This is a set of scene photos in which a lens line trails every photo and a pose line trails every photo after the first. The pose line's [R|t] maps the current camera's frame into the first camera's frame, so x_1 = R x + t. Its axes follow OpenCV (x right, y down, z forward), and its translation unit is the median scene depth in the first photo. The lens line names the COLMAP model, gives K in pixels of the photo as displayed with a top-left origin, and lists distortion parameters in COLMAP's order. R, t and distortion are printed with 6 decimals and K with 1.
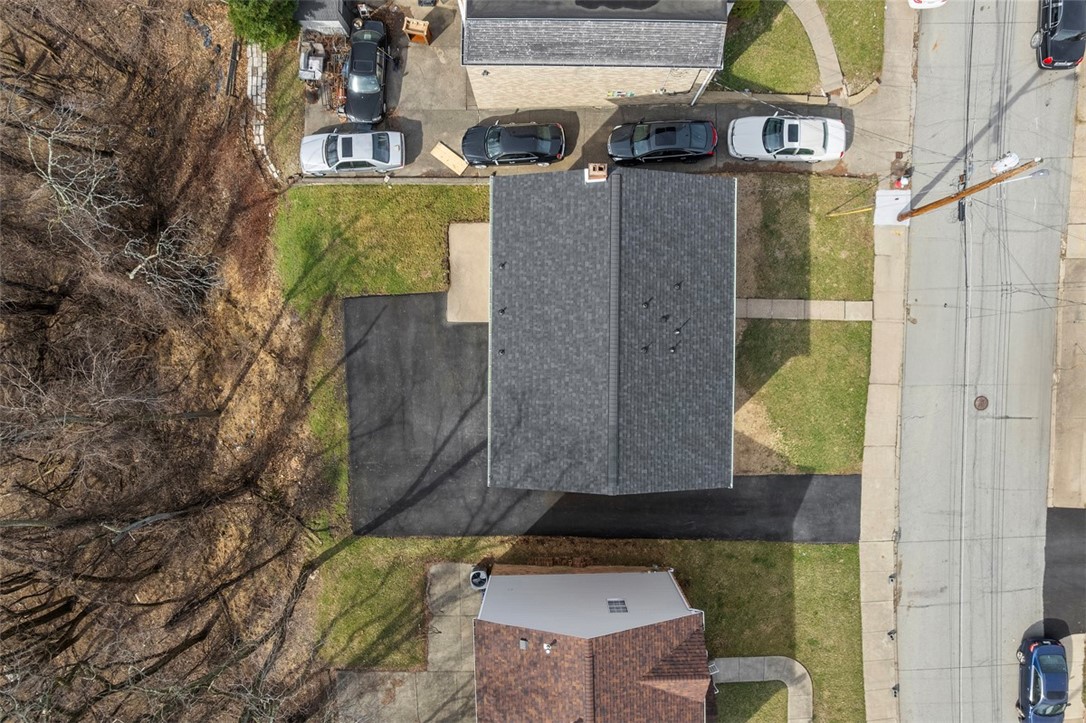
lens RADIAL K [[693.6, 0, 543.0], [0, 693.6, 361.5], [0, 0, 1]] dist [-0.081946, 0.075508]
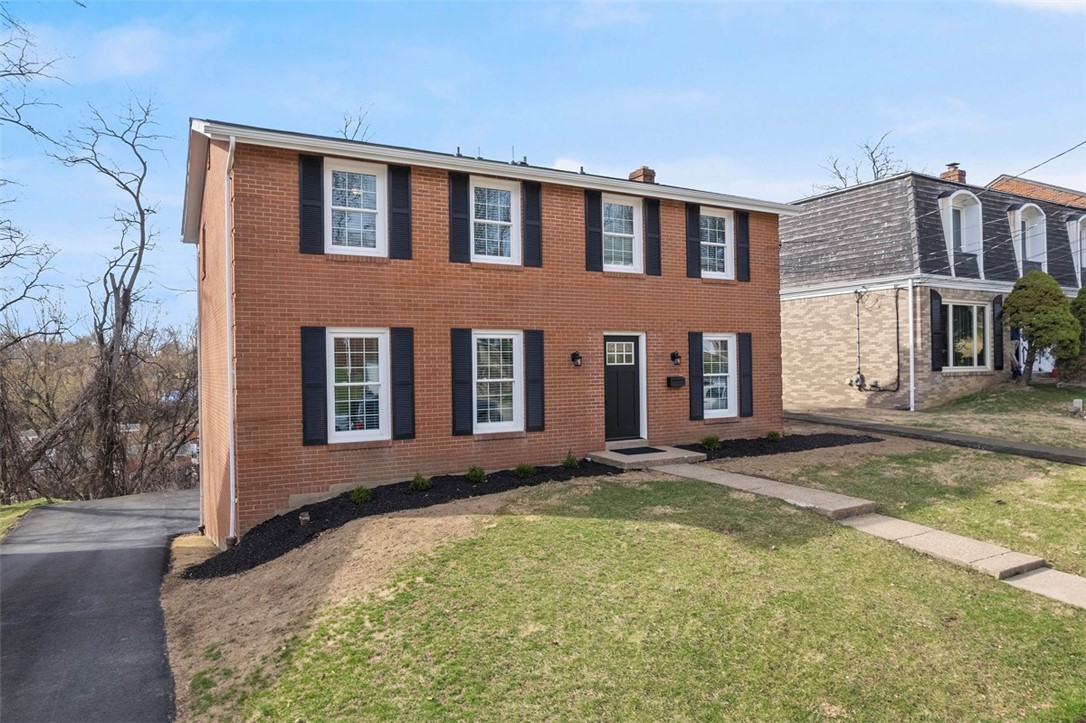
lens RADIAL K [[693.6, 0, 543.0], [0, 693.6, 361.5], [0, 0, 1]] dist [-0.081946, 0.075508]
pose [[0.491590, -0.014019, -0.870714, 0.549756], [-0.870827, -0.007870, -0.491527, 0.169551], [0.000039, 0.999871, -0.016077, 0.929442]]
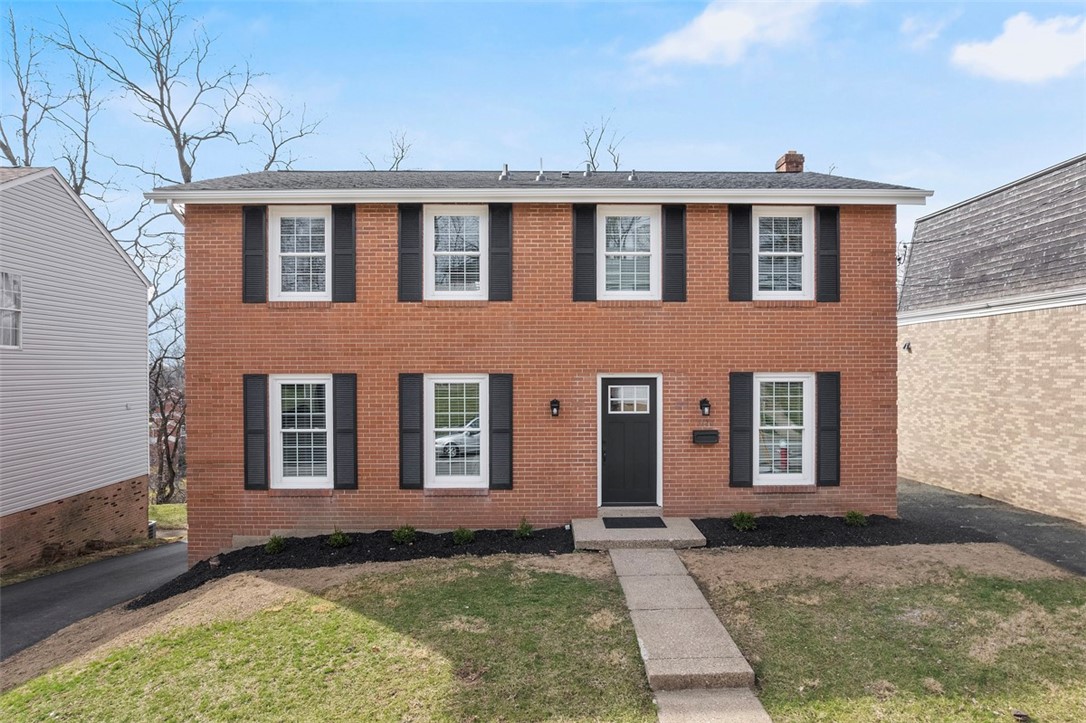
lens RADIAL K [[704.5, 0, 538.1], [0, 704.5, 370.4], [0, 0, 1]] dist [-0.086572, 0.078477]
pose [[0.025933, 0.001304, -0.999663, 0.553601], [-0.999562, -0.014248, -0.025949, -0.022579], [-0.014277, 0.999898, 0.000934, 0.903801]]
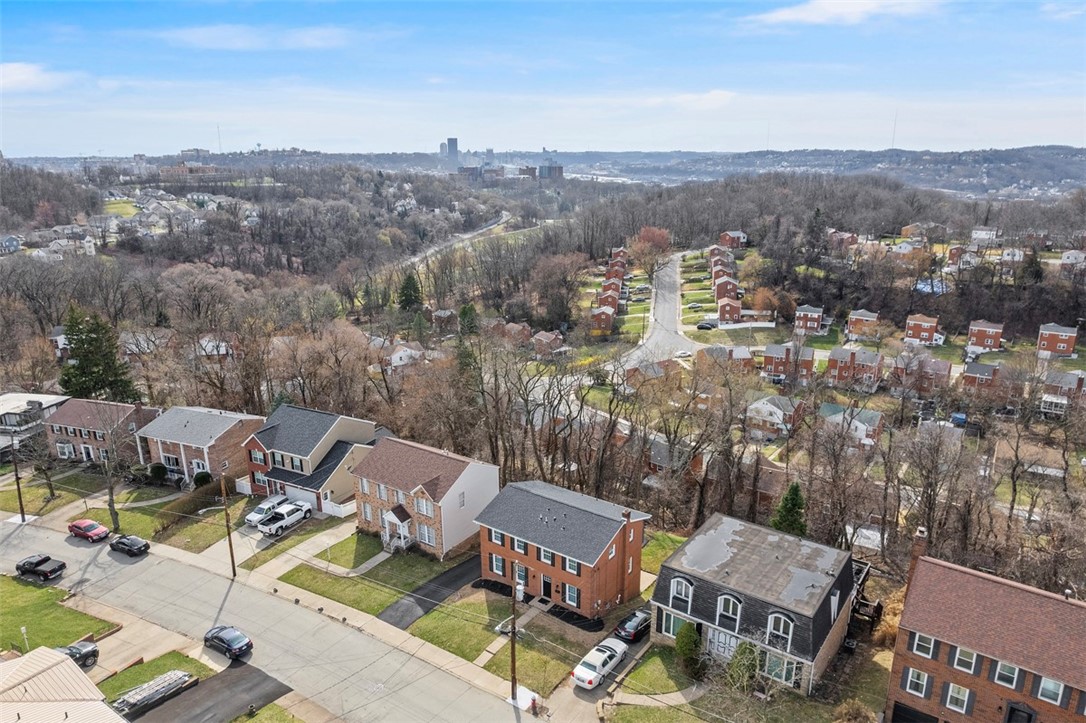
lens RADIAL K [[704.5, 0, 538.1], [0, 704.5, 370.4], [0, 0, 1]] dist [-0.086572, 0.078477]
pose [[-0.587543, 0.242958, -0.771858, 1.453310], [-0.809158, -0.185244, 0.557627, -0.939936], [-0.007502, 0.952185, 0.305430, -0.118122]]
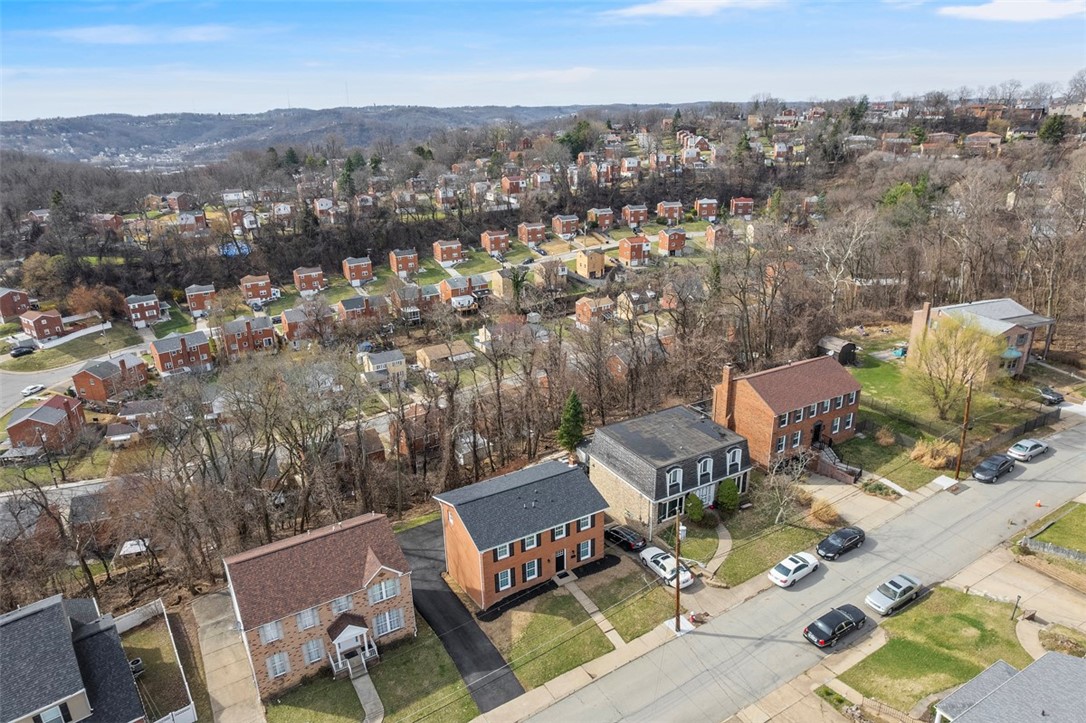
lens RADIAL K [[693.6, 0, 543.0], [0, 693.6, 361.5], [0, 0, 1]] dist [-0.081946, 0.075508]
pose [[0.499560, 0.288623, -0.816784, 1.479104], [-0.866264, 0.171944, -0.469064, 0.698686], [0.005058, 0.941877, 0.335920, -0.131081]]
